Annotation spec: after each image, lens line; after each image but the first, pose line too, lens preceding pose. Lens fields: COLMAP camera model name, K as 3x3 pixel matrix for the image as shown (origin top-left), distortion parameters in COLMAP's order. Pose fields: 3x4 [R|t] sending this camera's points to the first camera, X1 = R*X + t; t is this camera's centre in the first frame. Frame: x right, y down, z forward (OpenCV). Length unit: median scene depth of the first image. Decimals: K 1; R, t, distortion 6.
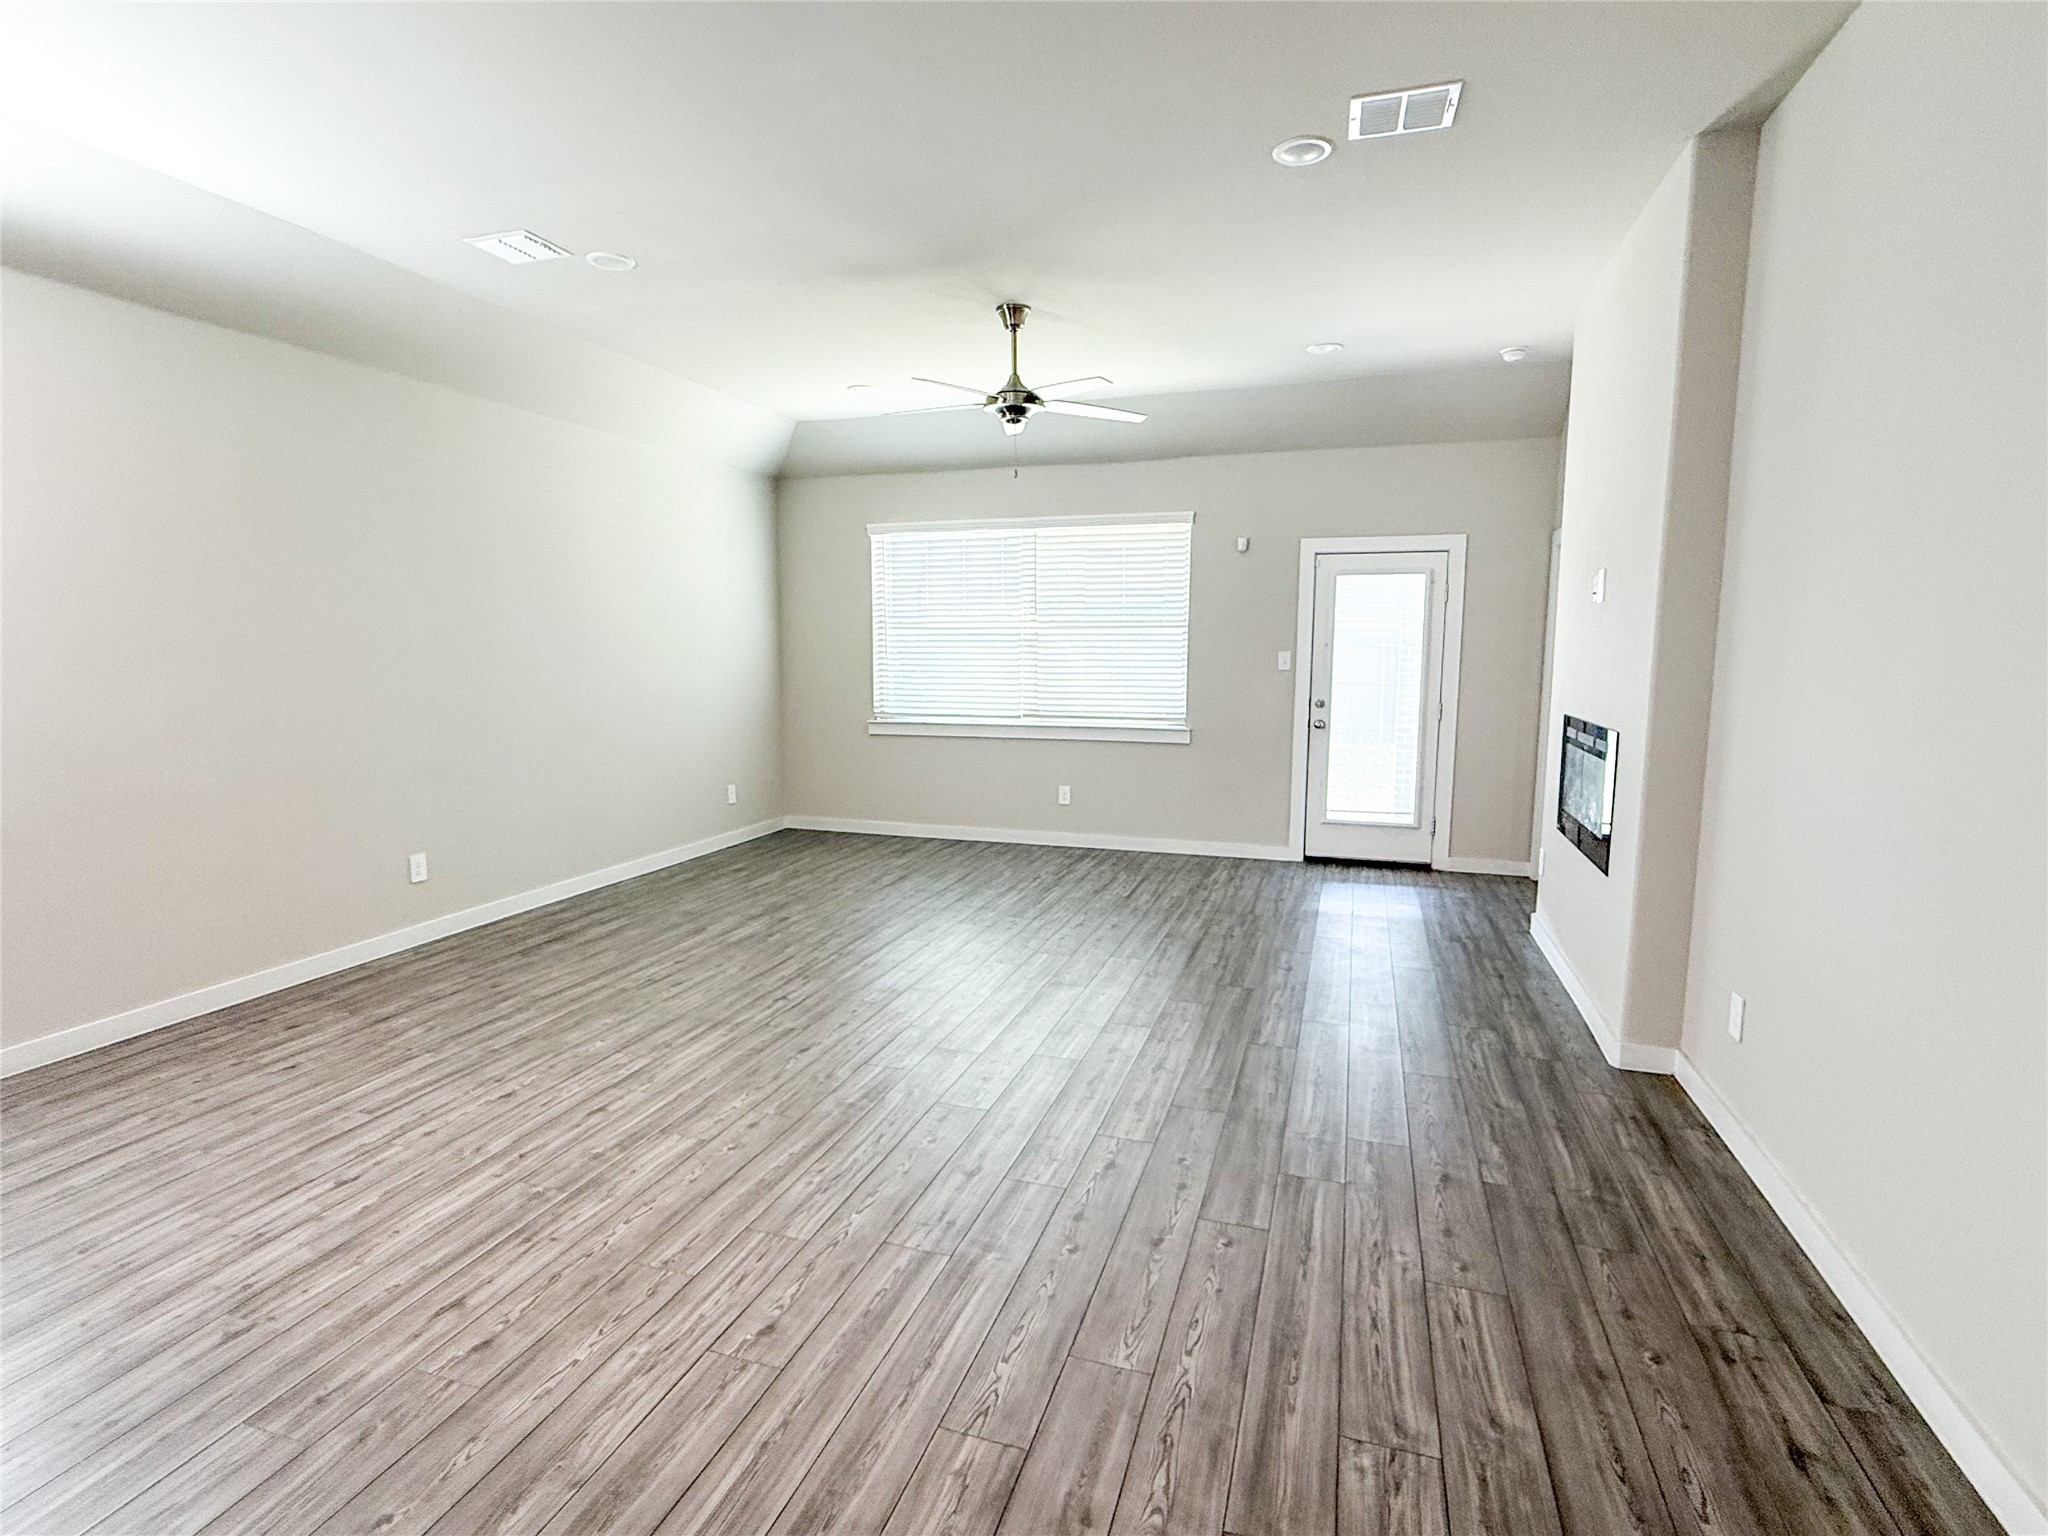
lens RADIAL K [[1024.6, 0, 1028.7], [0, 1024.6, 762.3], [0, 0, 1]] dist [-0.002688, -0.000517]
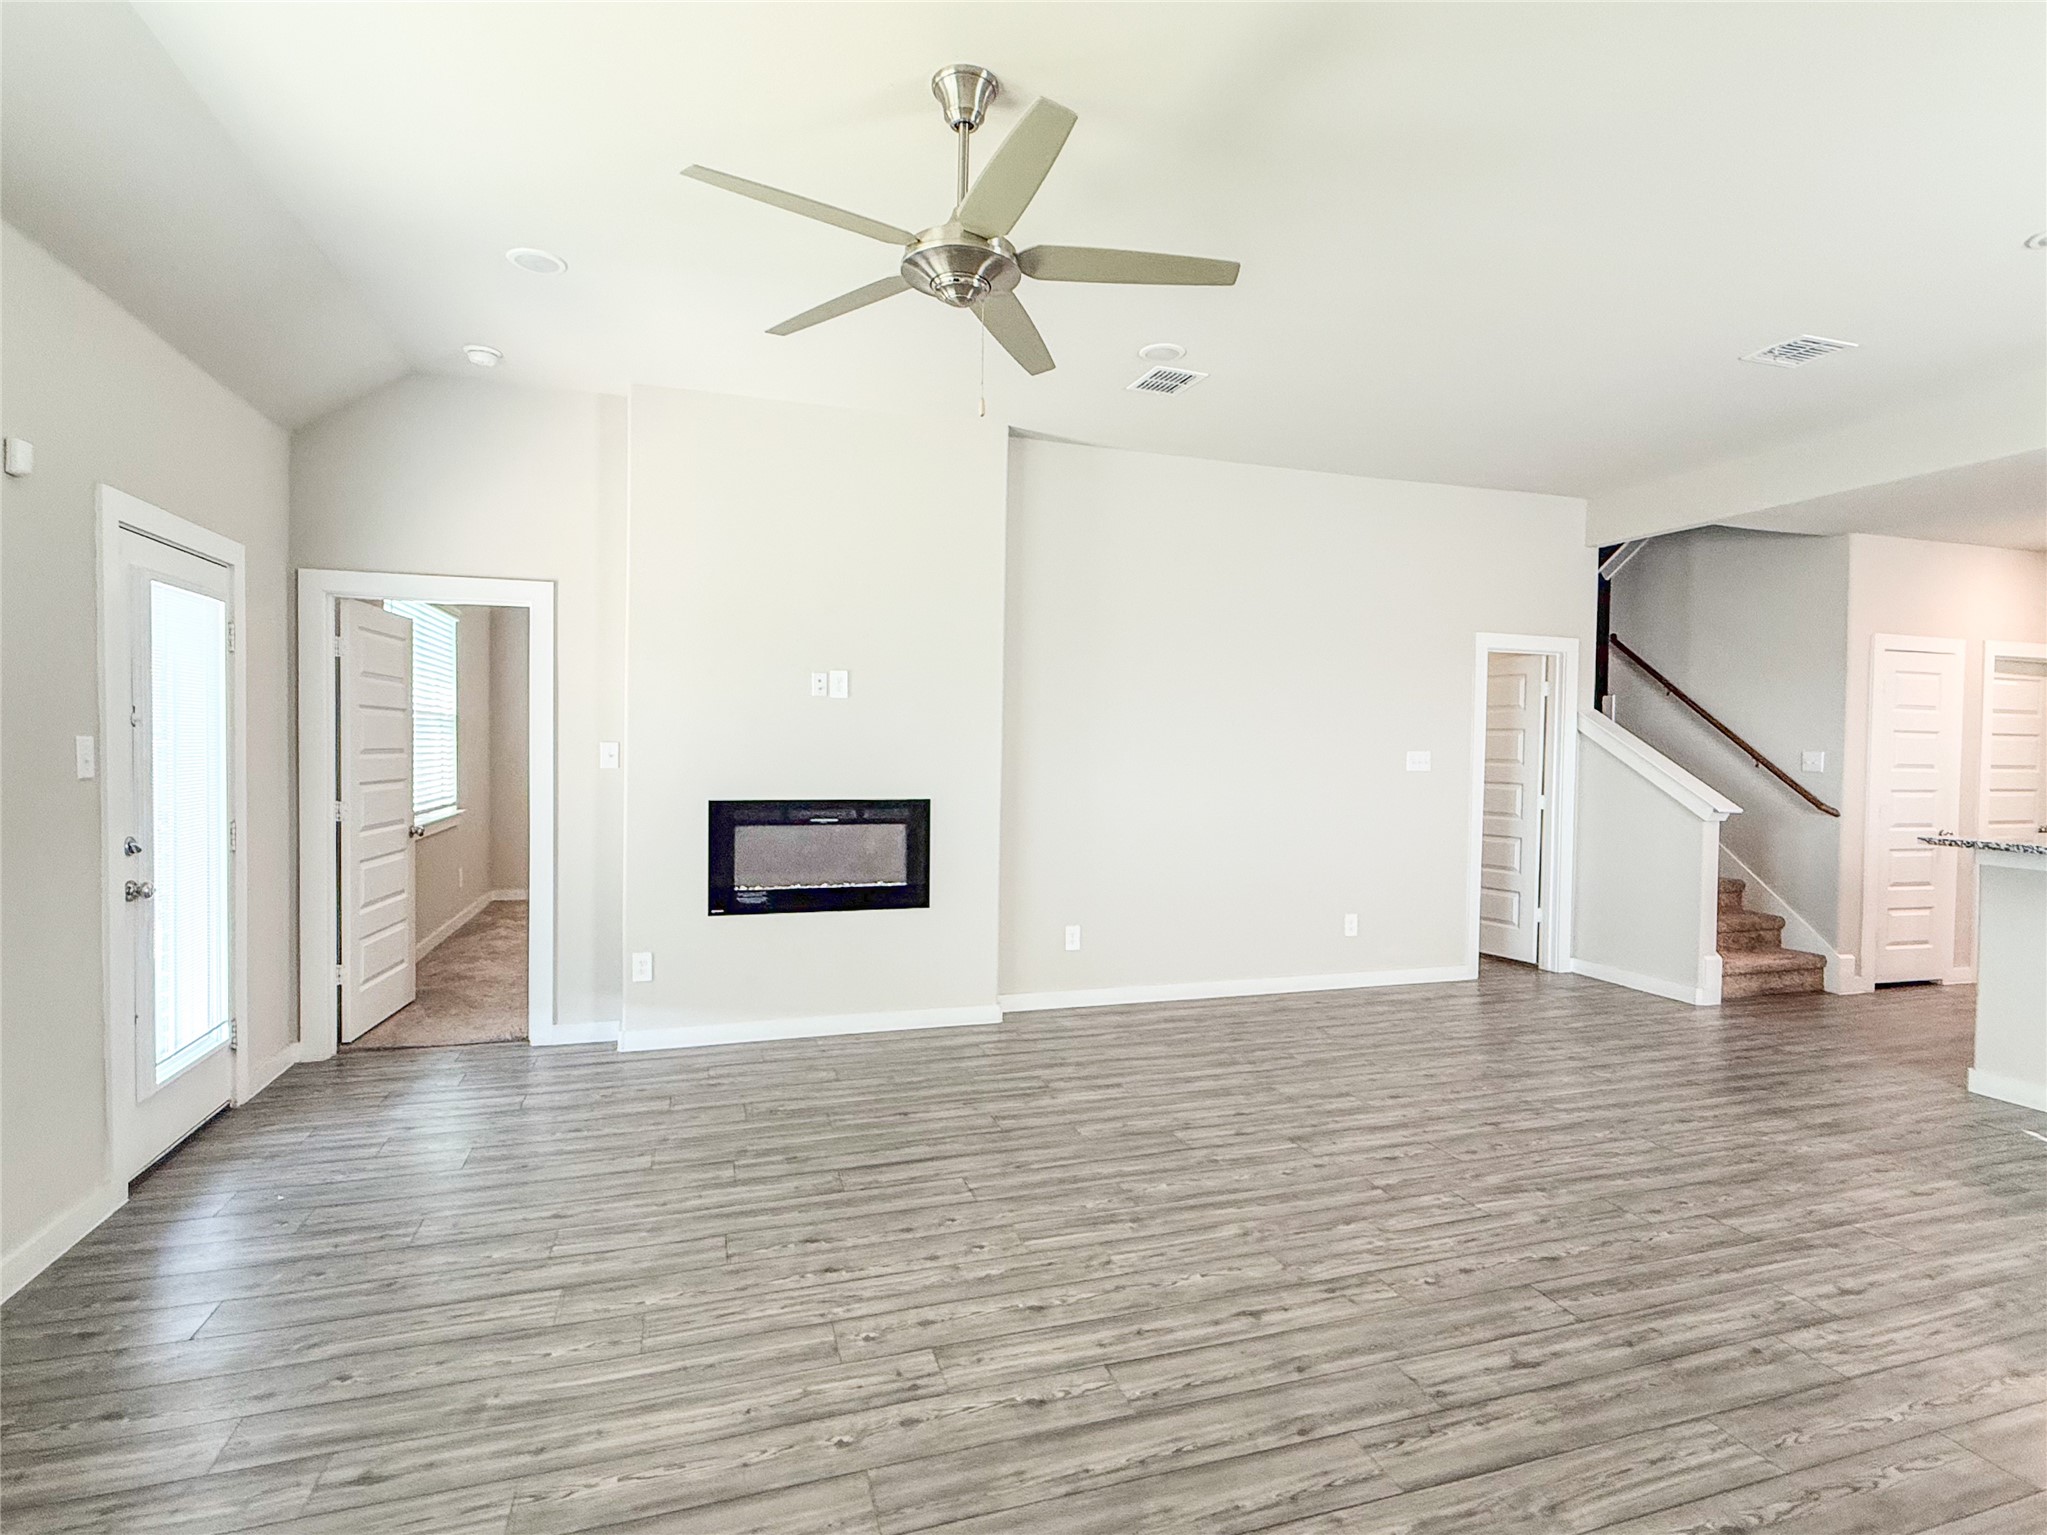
lens RADIAL K [[1024.1, 0, 1027.8], [0, 1024.1, 775.7], [0, 0, 1]] dist [-0.002688, -0.000517]
pose [[-0.587681, -0.035588, 0.808309, -0.632582], [0.080124, 0.991562, 0.101910, -0.200941], [-0.805115, 0.124655, -0.579871, 1.819668]]
